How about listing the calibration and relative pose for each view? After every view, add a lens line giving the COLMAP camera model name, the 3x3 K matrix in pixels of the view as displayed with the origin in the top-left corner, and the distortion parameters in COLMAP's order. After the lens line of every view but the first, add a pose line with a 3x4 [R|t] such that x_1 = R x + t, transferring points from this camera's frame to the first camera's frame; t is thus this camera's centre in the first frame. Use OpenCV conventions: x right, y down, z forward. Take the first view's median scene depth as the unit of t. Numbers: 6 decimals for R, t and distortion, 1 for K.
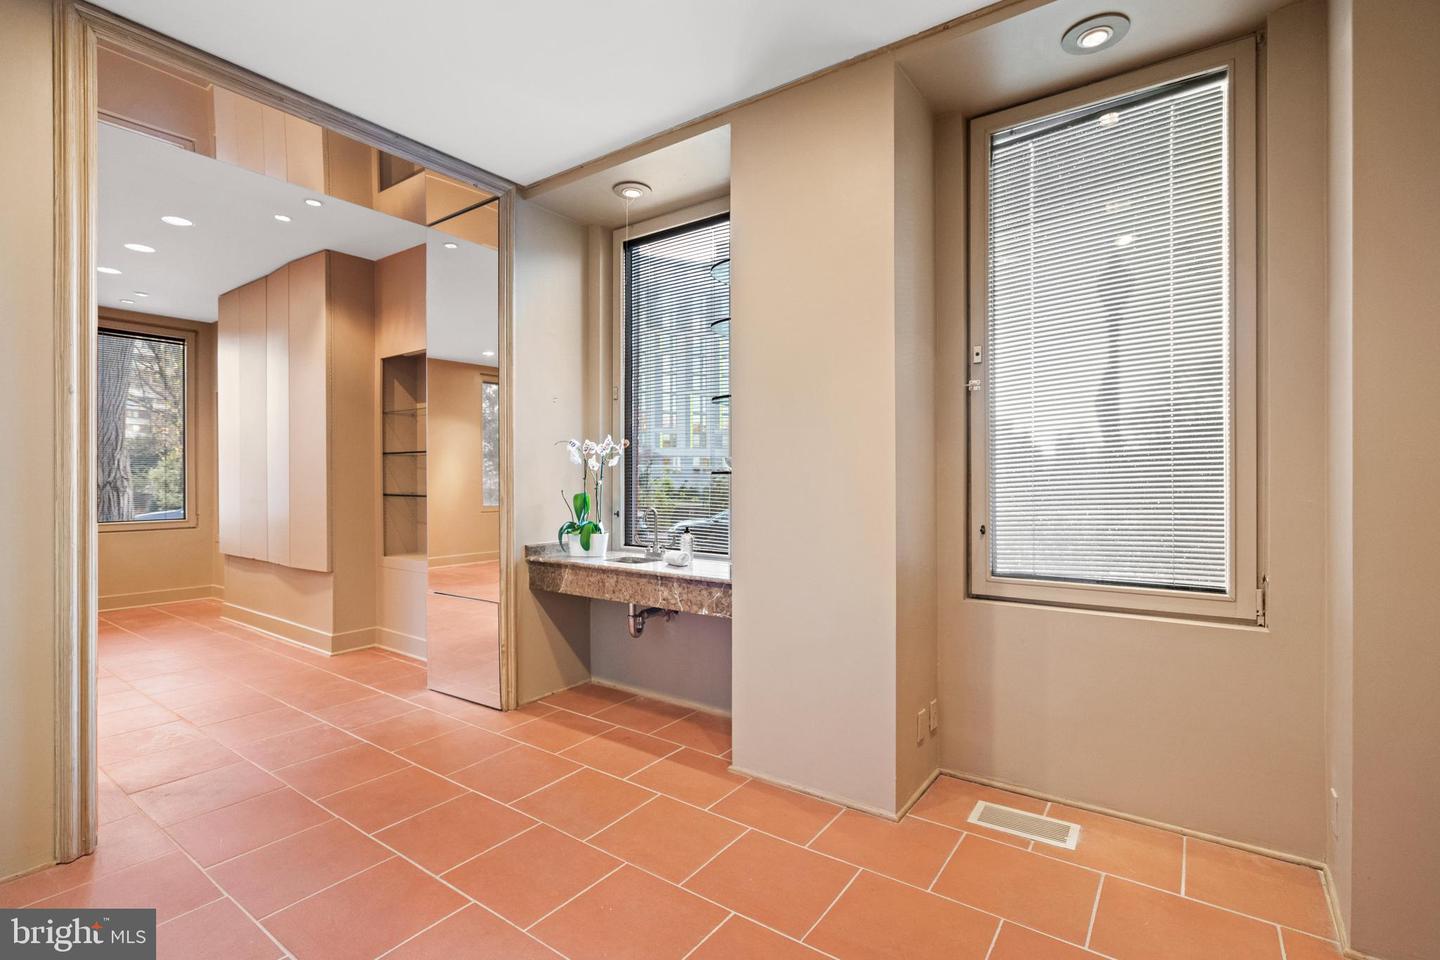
lens RADIAL K [[664.3, 0, 722.4], [0, 664.3, 476.8], [0, 0, 1]] dist [-0.003959, -0.000317]
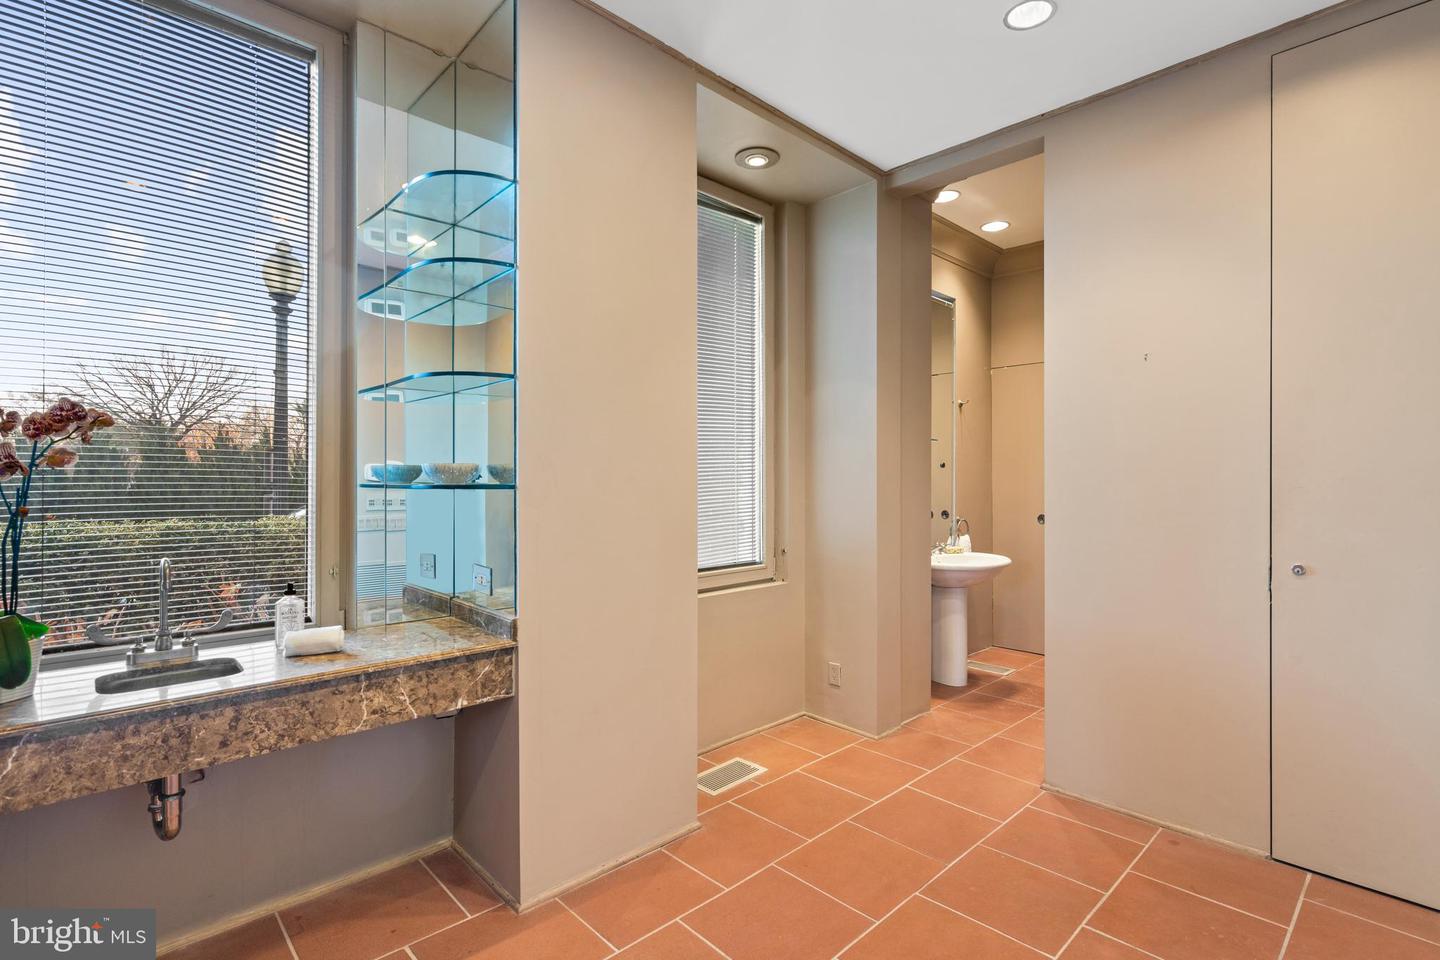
lens RADIAL K [[664.3, 0, 719.9], [0, 664.3, 480.4], [0, 0, 1]] dist [-0.003959, -0.000317]
pose [[0.208792, 0.000456, 0.977960, -0.611617], [0.002758, 0.999996, -0.001055, -0.010706], [-0.977956, 0.002918, 0.208790, 0.633212]]
